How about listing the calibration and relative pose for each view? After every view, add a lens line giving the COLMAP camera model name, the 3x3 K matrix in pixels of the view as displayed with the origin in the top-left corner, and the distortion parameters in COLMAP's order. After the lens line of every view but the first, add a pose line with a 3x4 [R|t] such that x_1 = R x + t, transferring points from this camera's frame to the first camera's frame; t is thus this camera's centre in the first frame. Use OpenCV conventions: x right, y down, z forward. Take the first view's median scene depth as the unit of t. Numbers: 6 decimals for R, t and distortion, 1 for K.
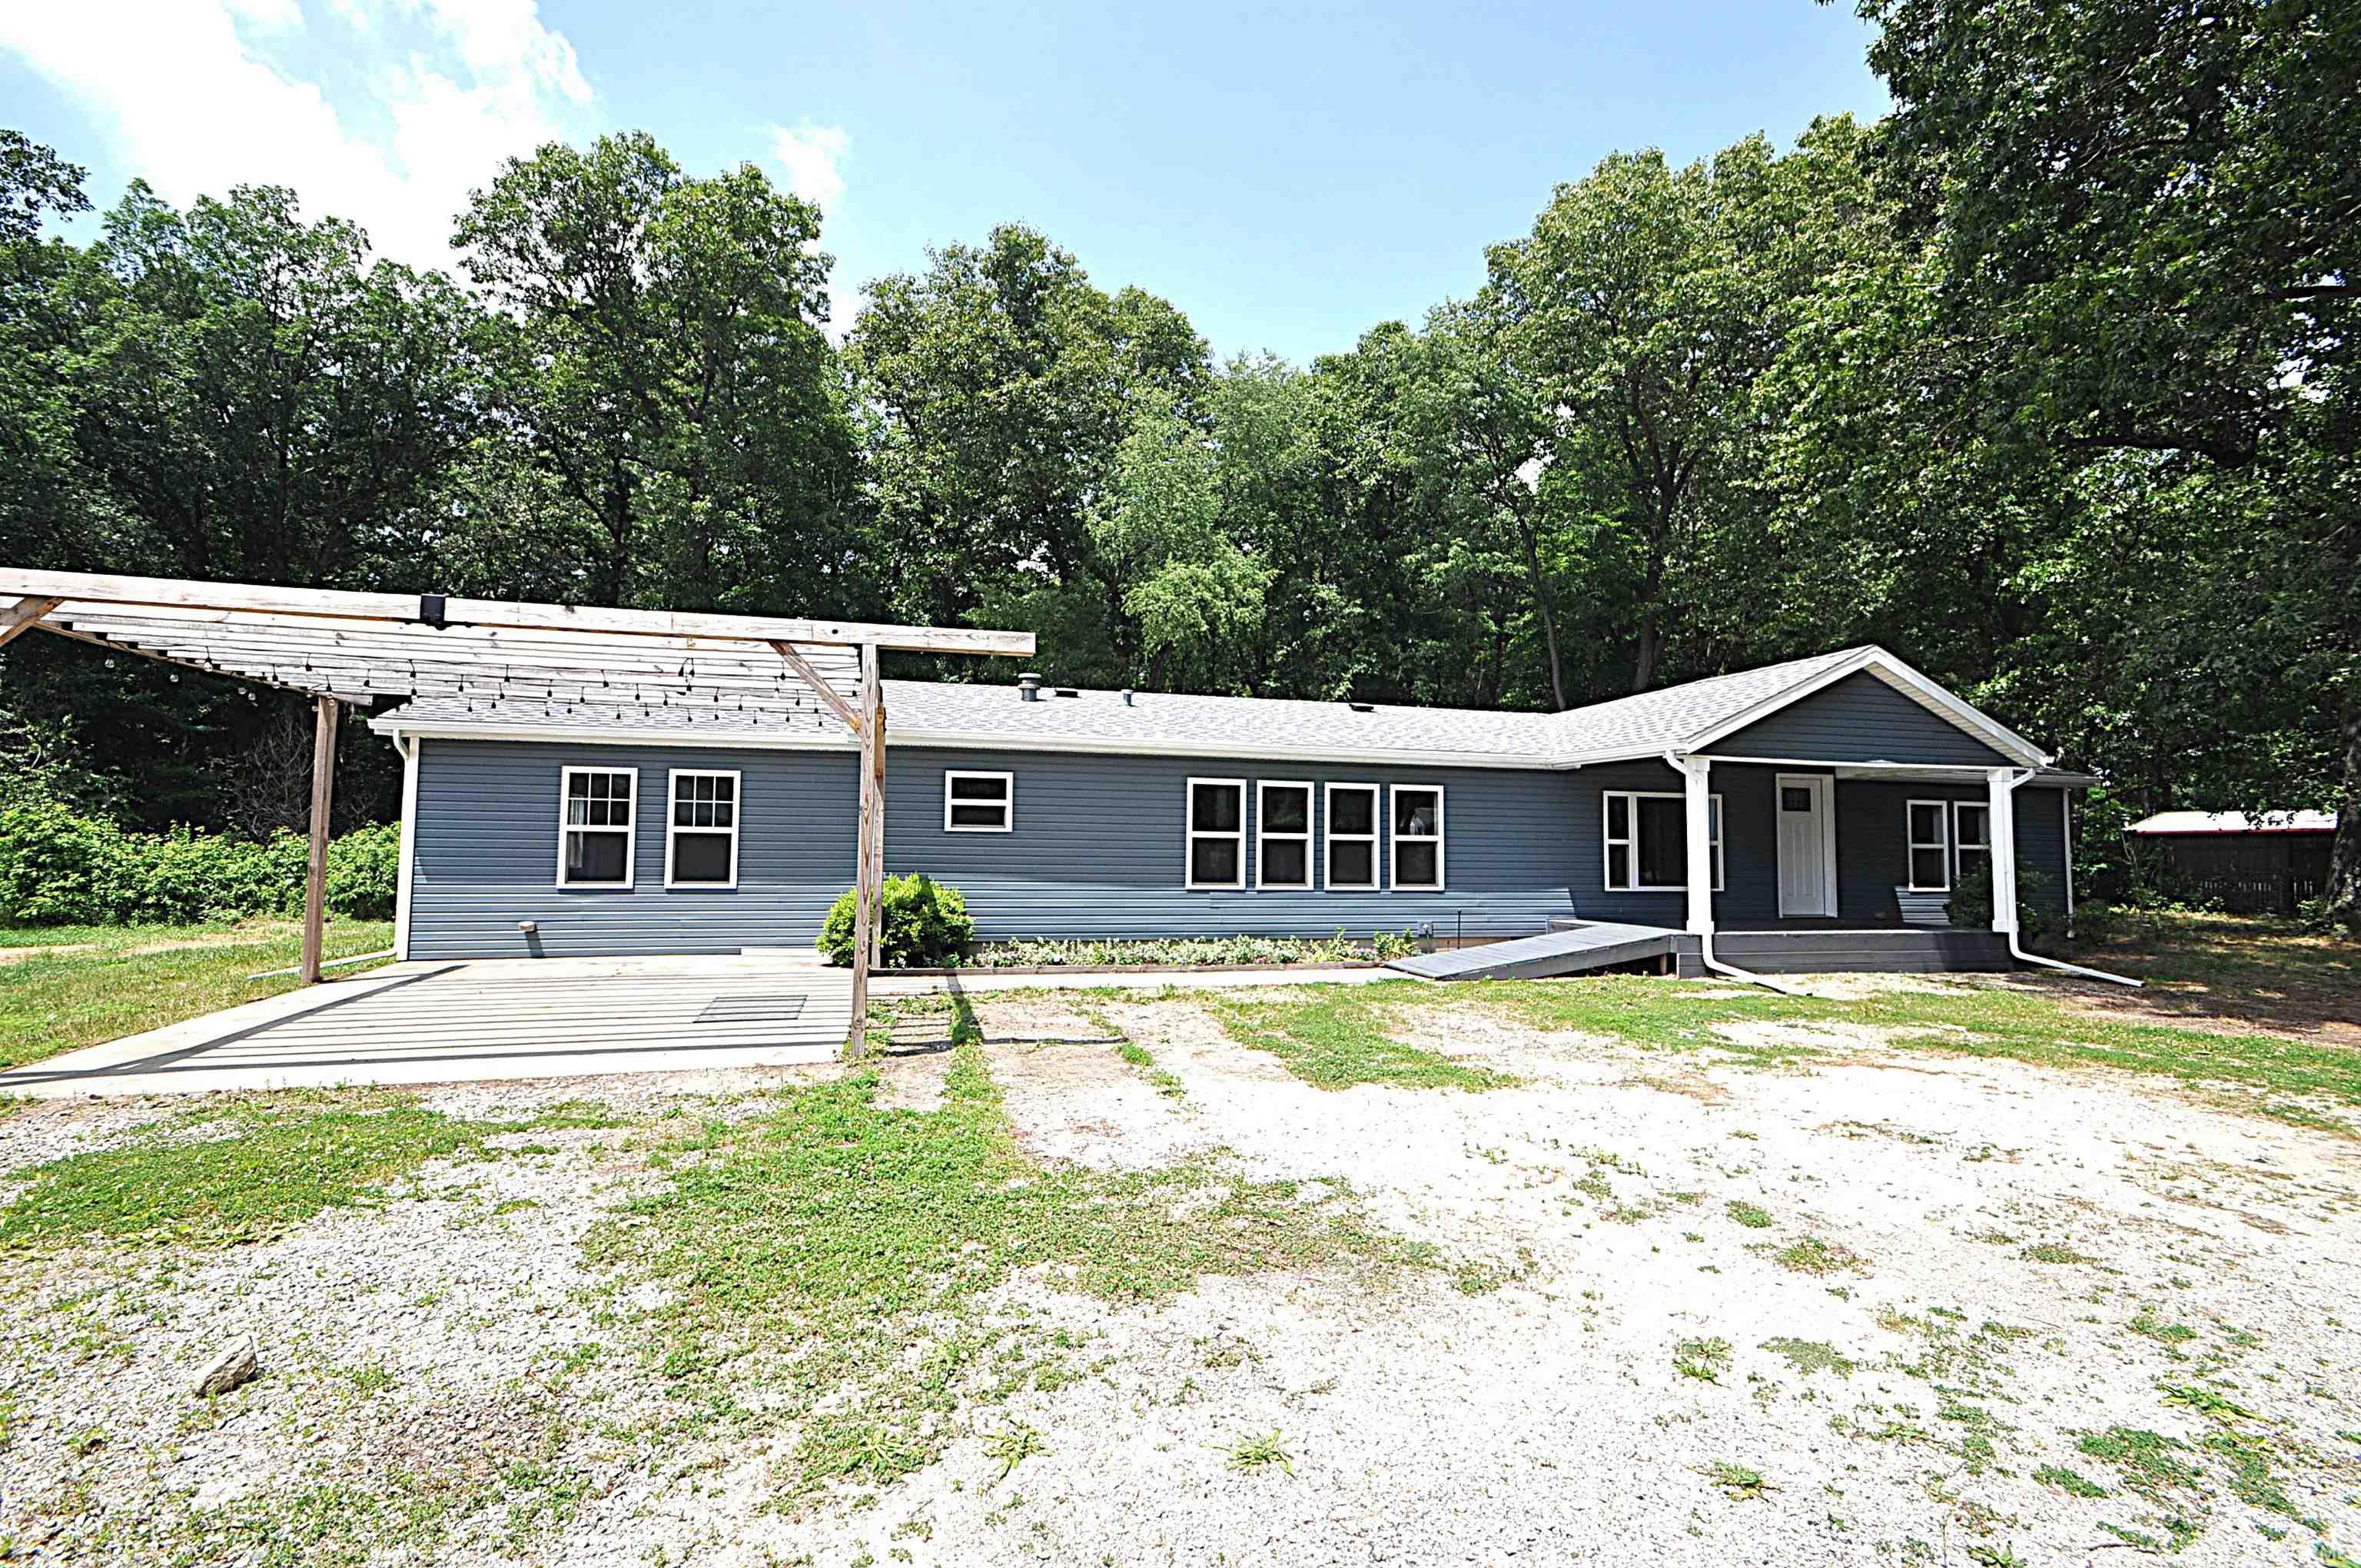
lens RADIAL K [[1035.0, 0, 1171.3], [0, 1035.0, 785.8], [0, 0, 1]] dist [0.010405, -0.009194]
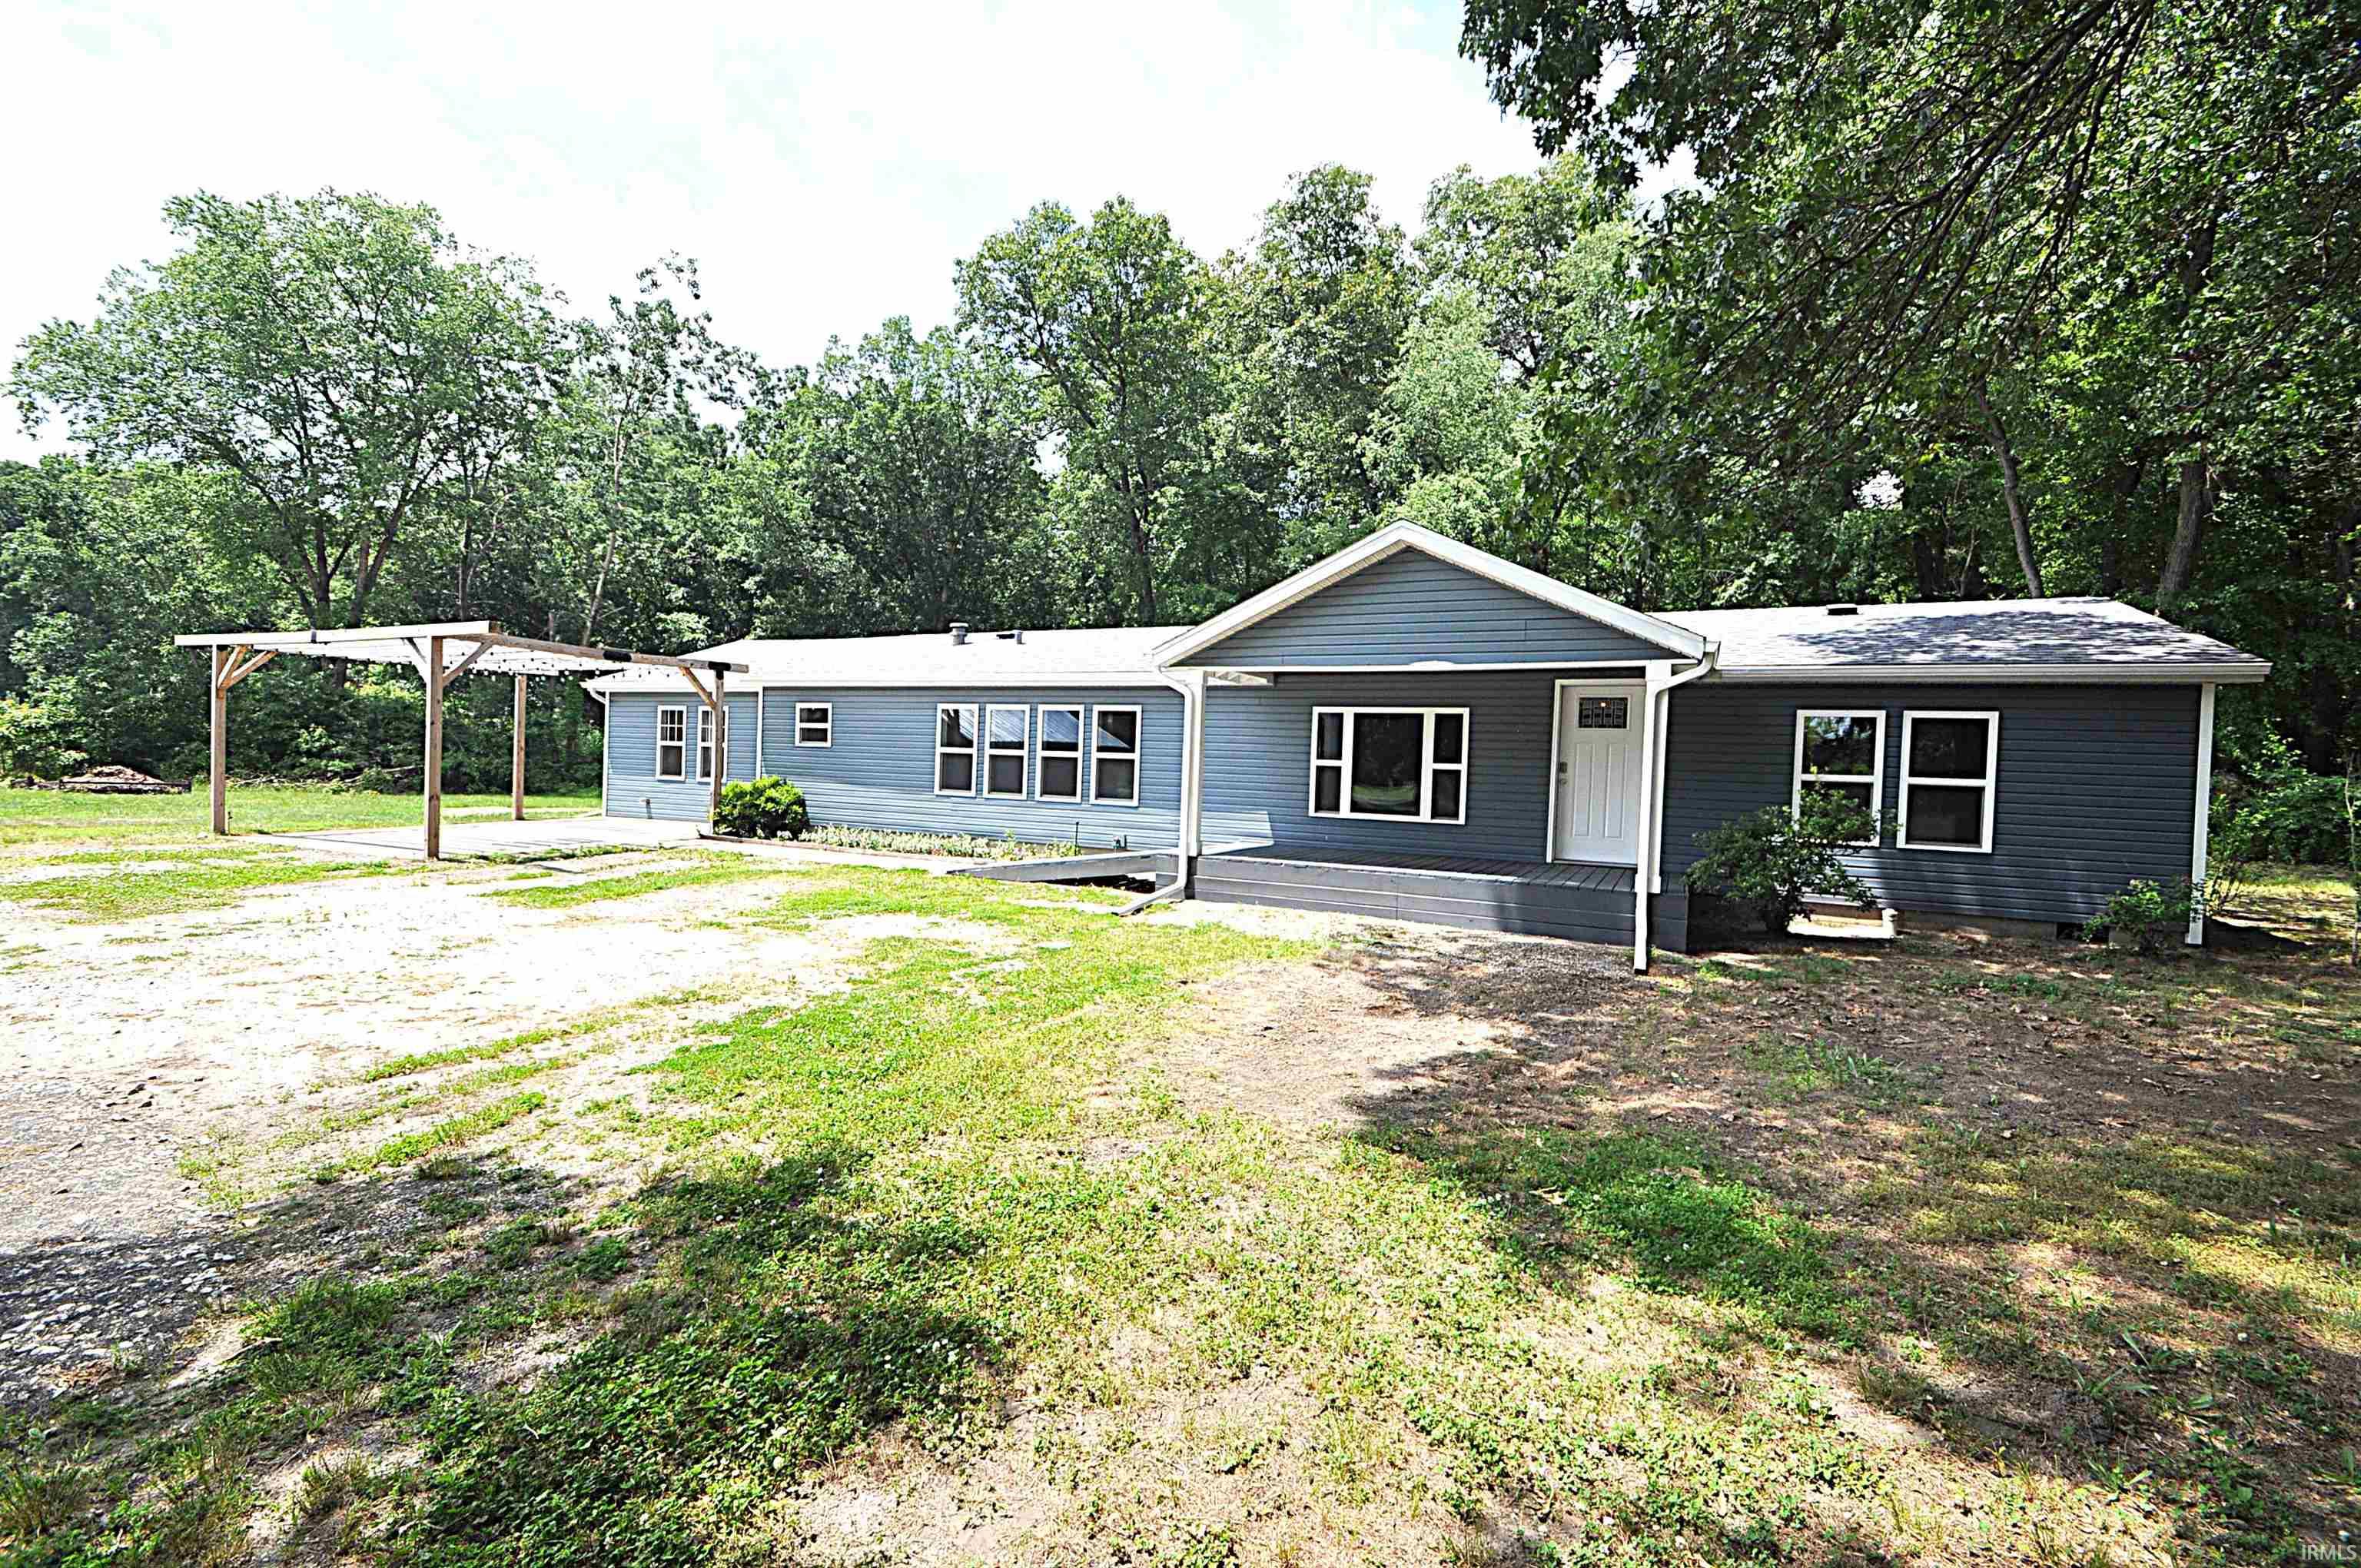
lens RADIAL K [[1043.5, 0, 1180.5], [0, 1043.5, 784.0], [0, 0, 1]] dist [0.003512, -0.008358]
pose [[0.763955, 0.024742, -0.644796, 0.924502], [0.011029, 0.998618, 0.051387, 0.024207], [0.645176, -0.046369, 0.762626, 0.220374]]
